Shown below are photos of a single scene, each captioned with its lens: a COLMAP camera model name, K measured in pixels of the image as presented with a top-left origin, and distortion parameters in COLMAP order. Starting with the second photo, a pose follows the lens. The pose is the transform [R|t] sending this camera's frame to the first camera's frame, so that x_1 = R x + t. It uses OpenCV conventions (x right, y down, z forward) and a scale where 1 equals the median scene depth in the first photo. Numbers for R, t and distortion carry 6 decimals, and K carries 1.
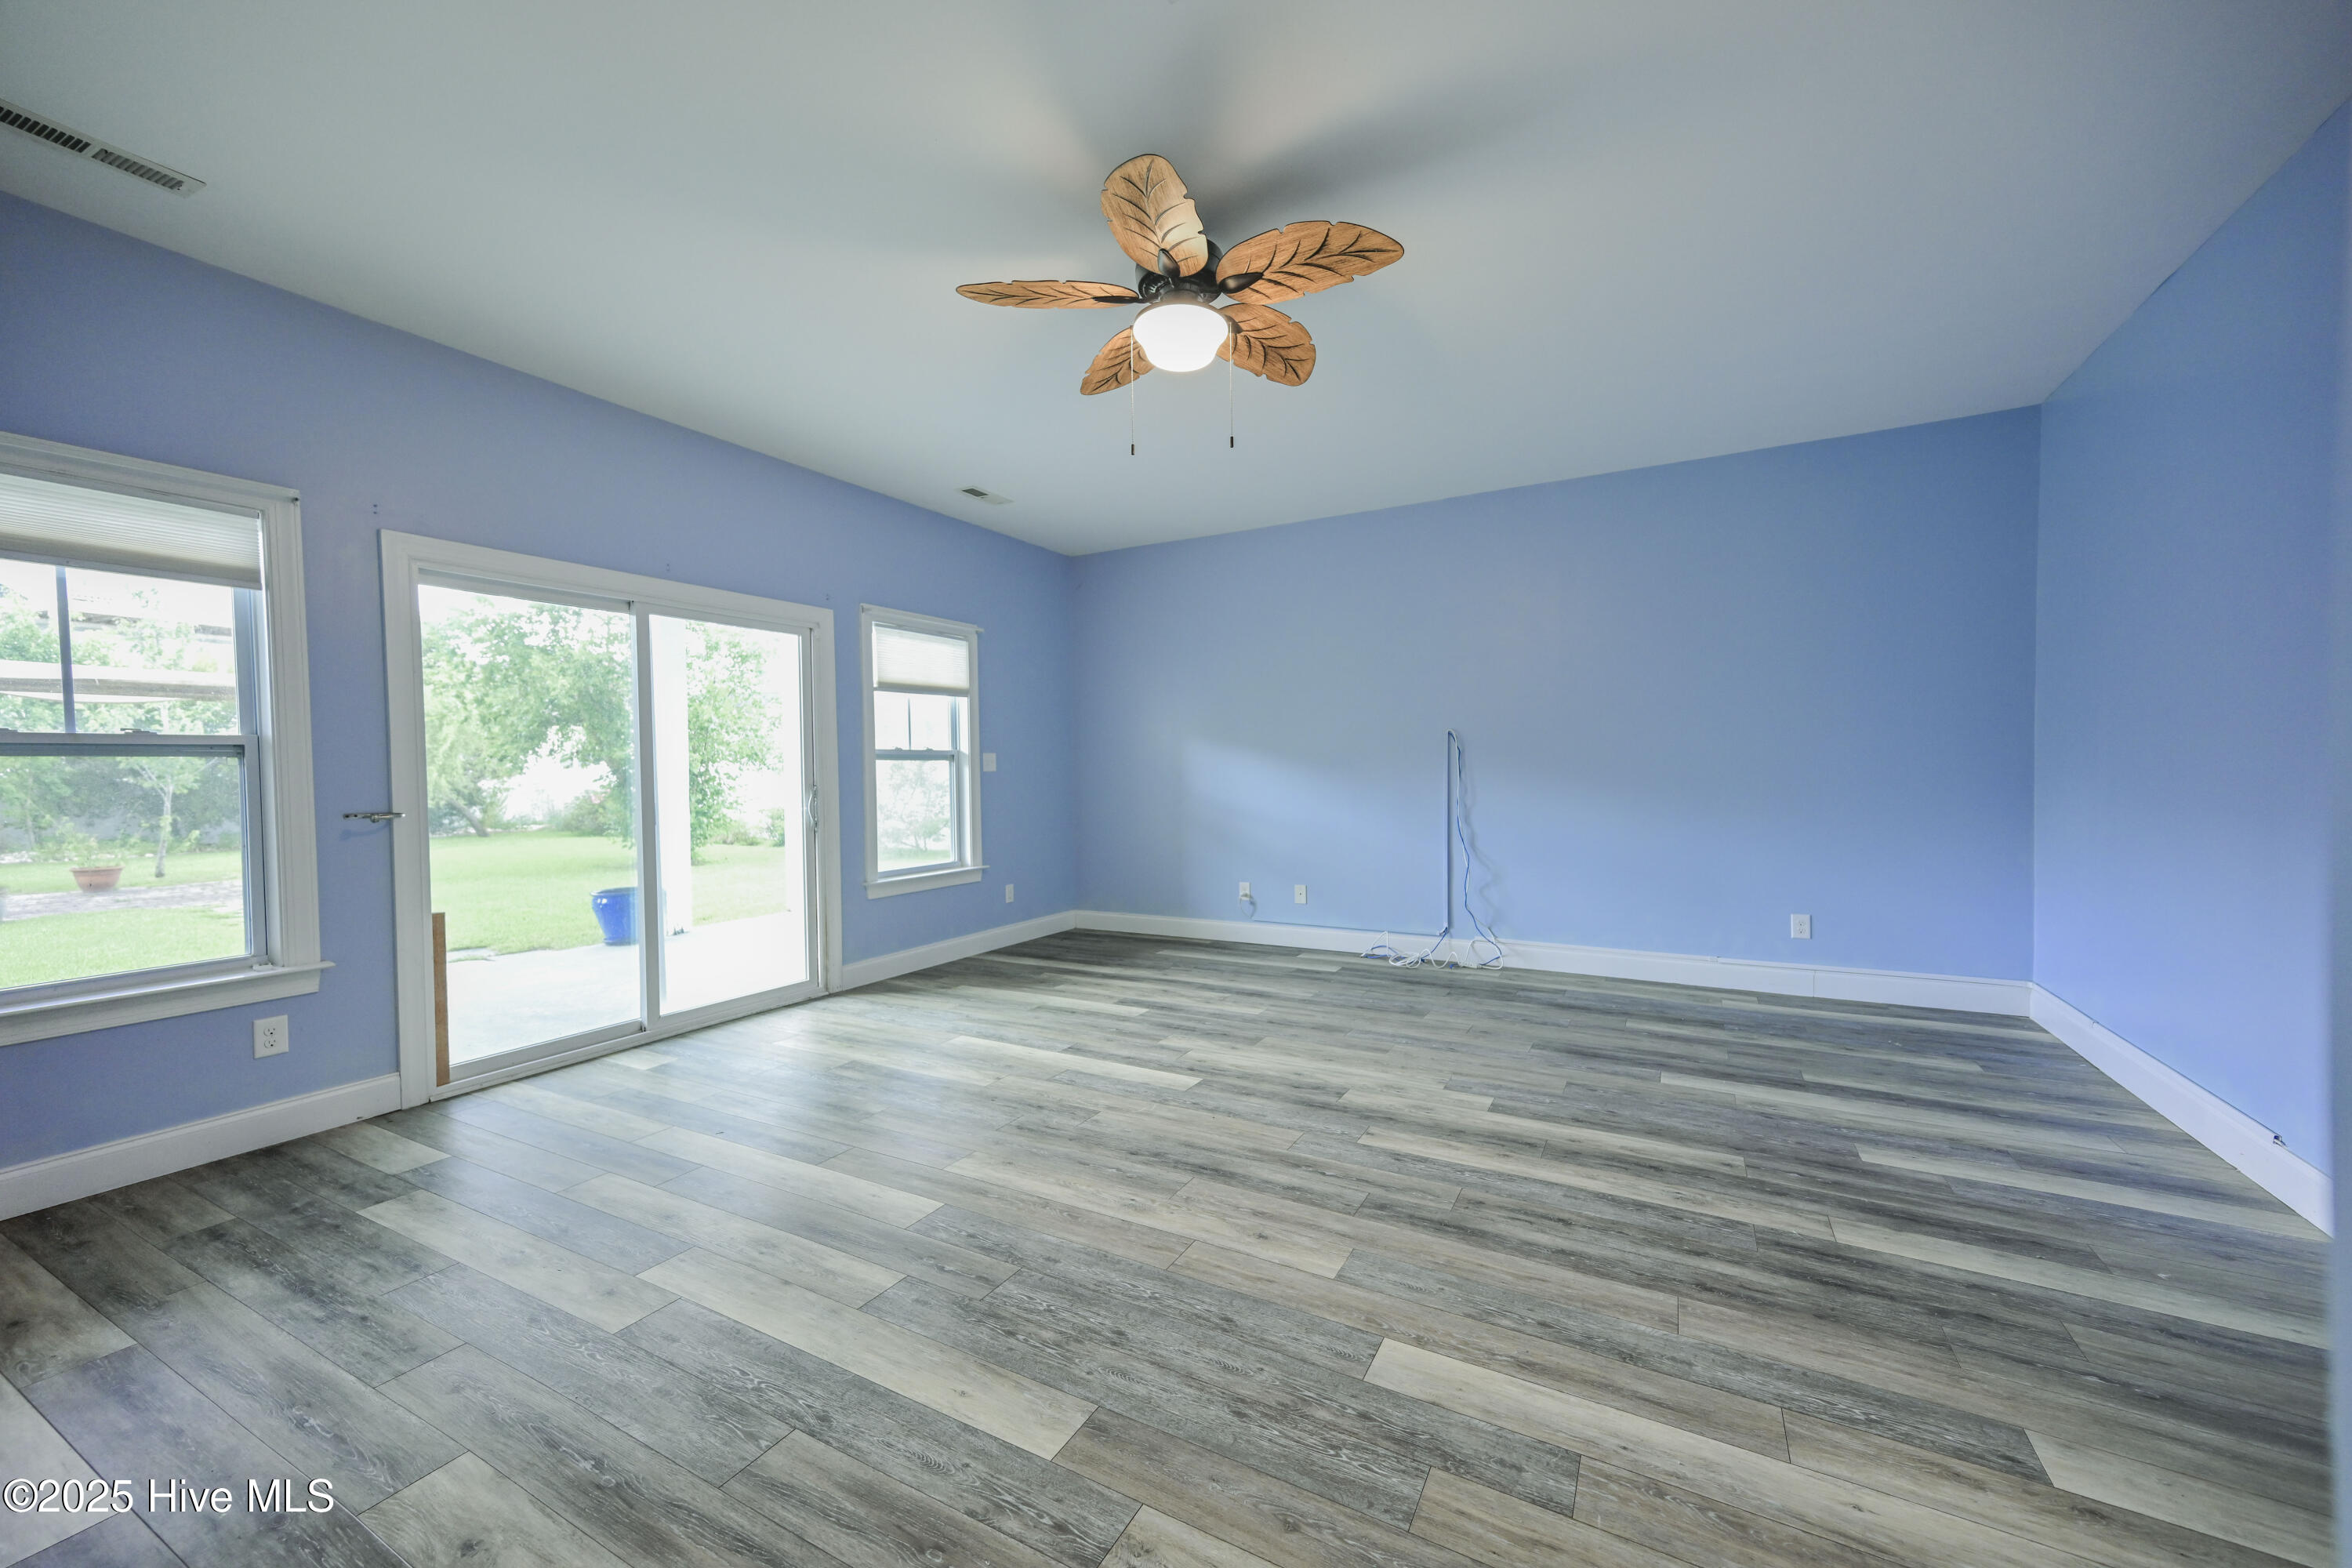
lens RADIAL K [[927.6, 0, 1177.4], [0, 927.6, 787.1], [0, 0, 1]] dist [0.018228, 0.000300]
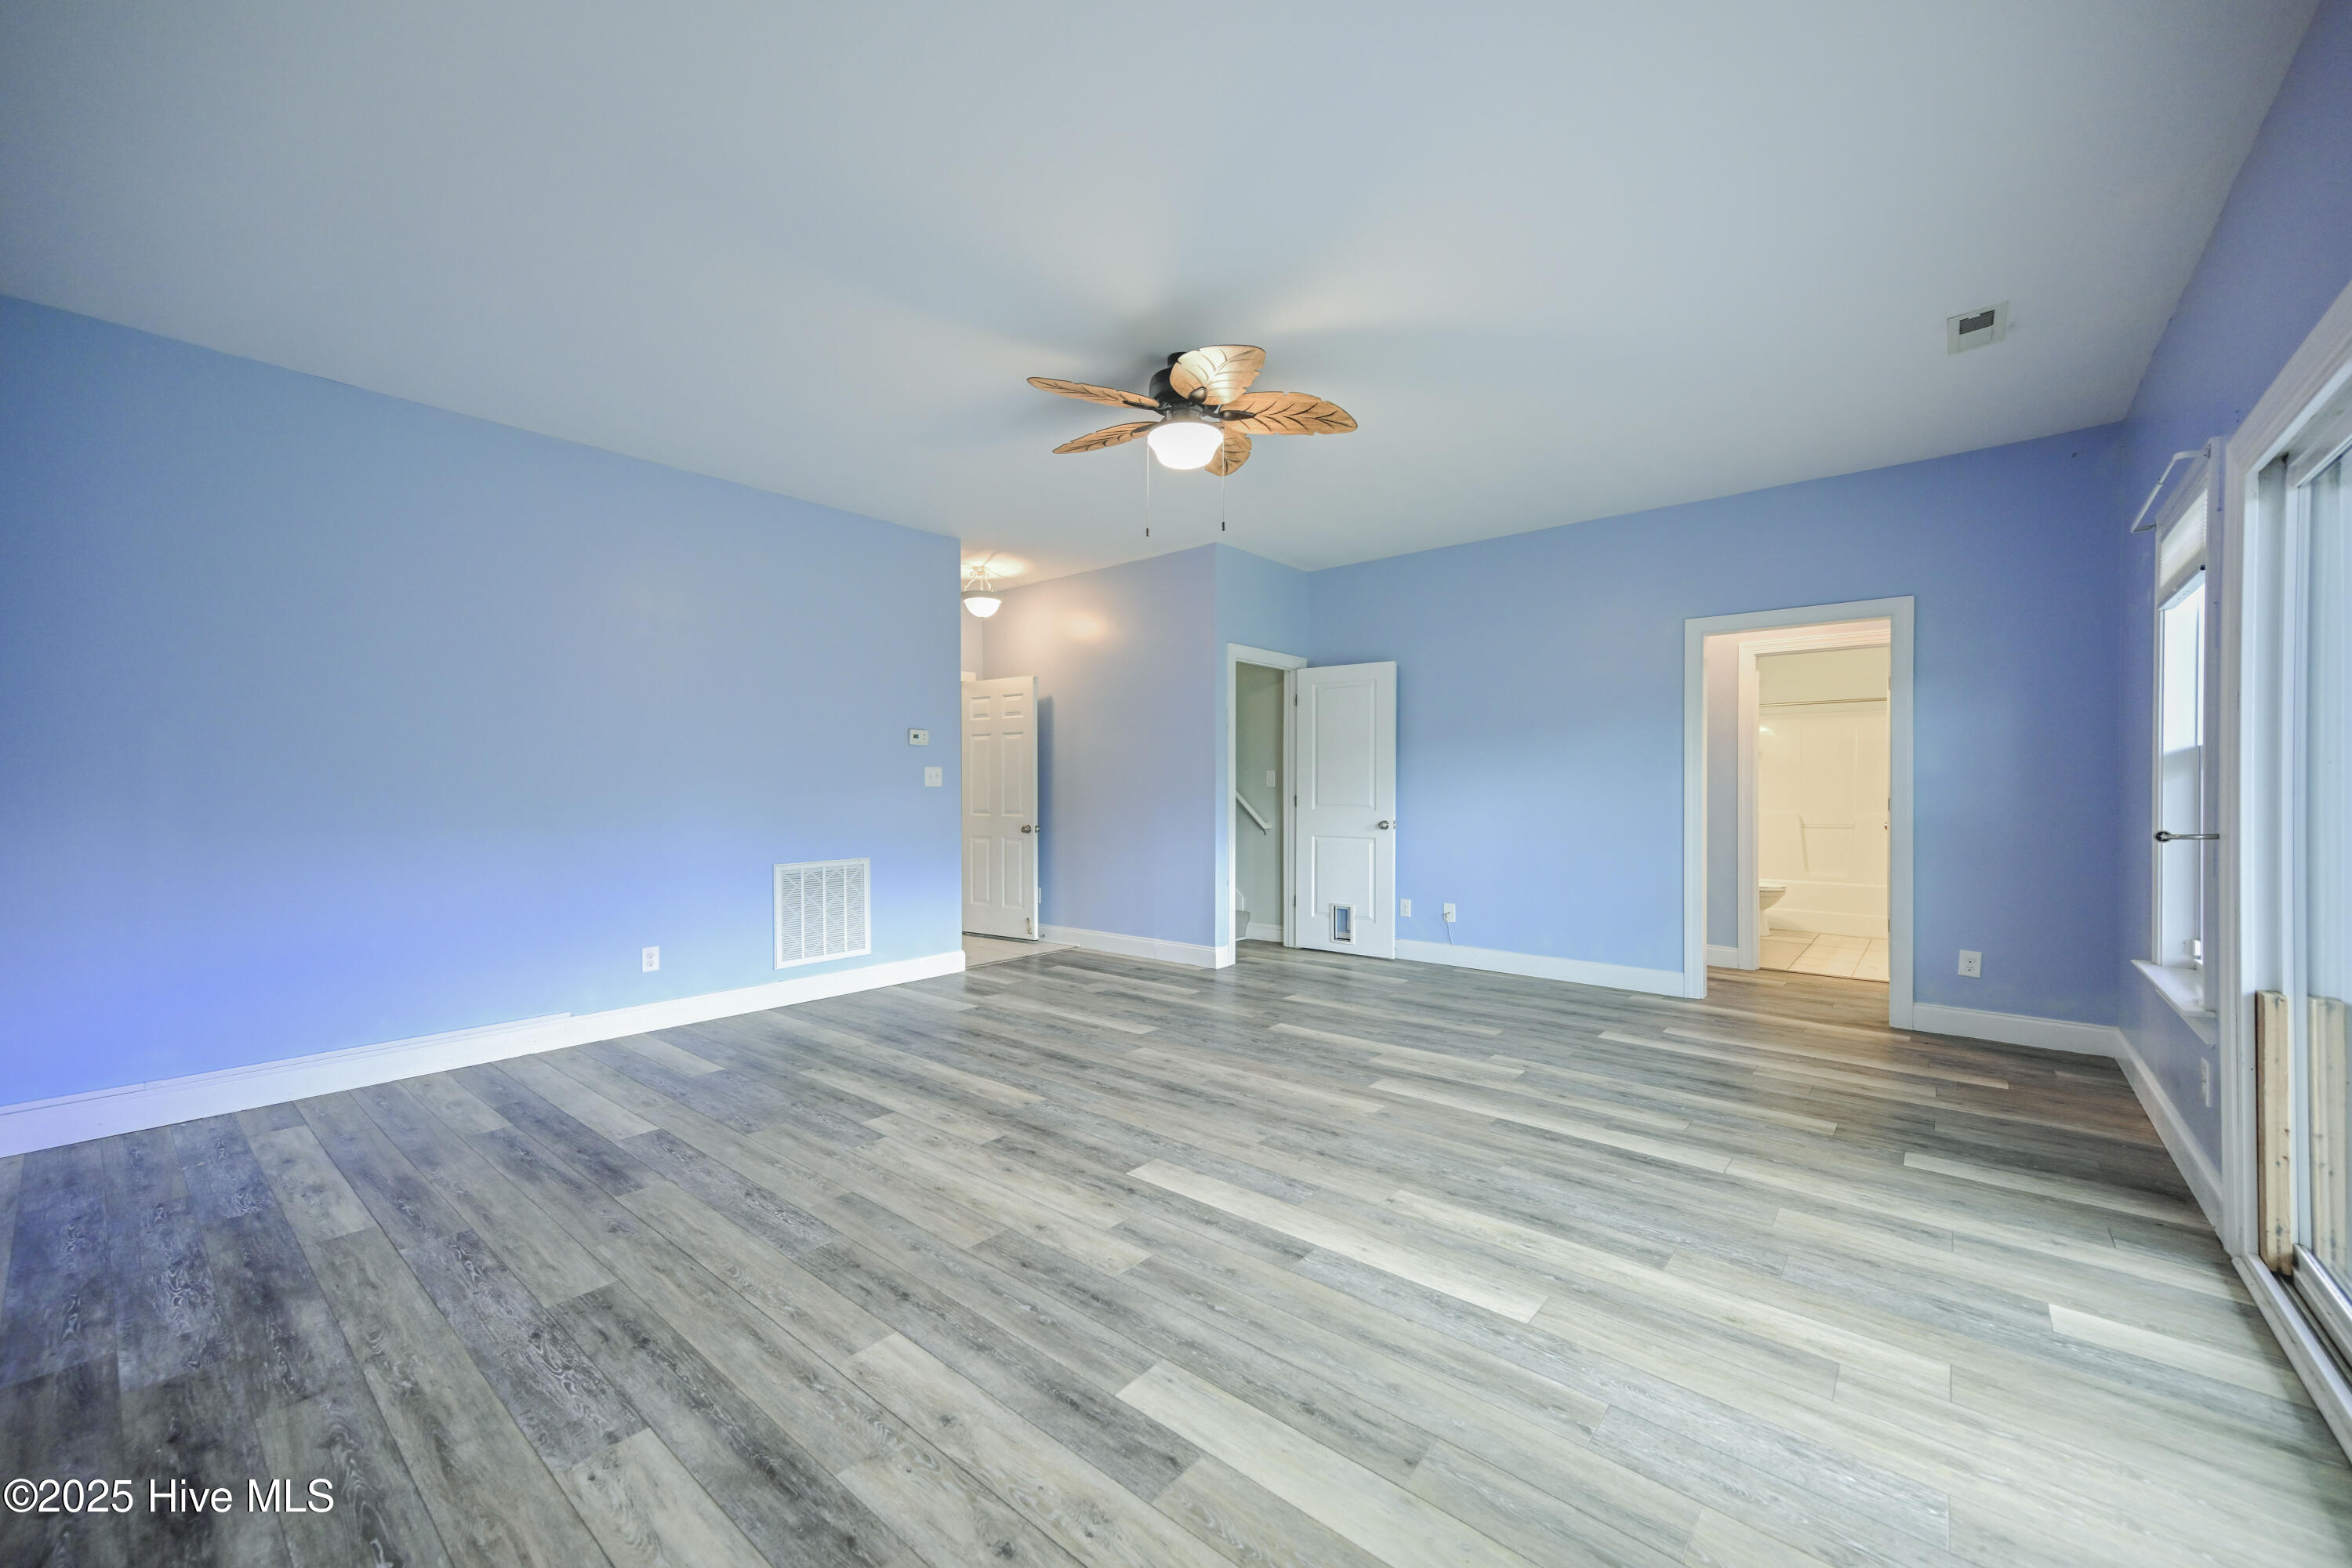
lens RADIAL K [[927.6, 0, 1177.4], [0, 927.6, 787.1], [0, 0, 1]] dist [0.018228, 0.000300]
pose [[-0.981468, 0.013505, 0.191151, -0.193473], [0.016681, 0.999748, 0.015017, -0.035479], [-0.190900, 0.017927, -0.981446, 1.972008]]
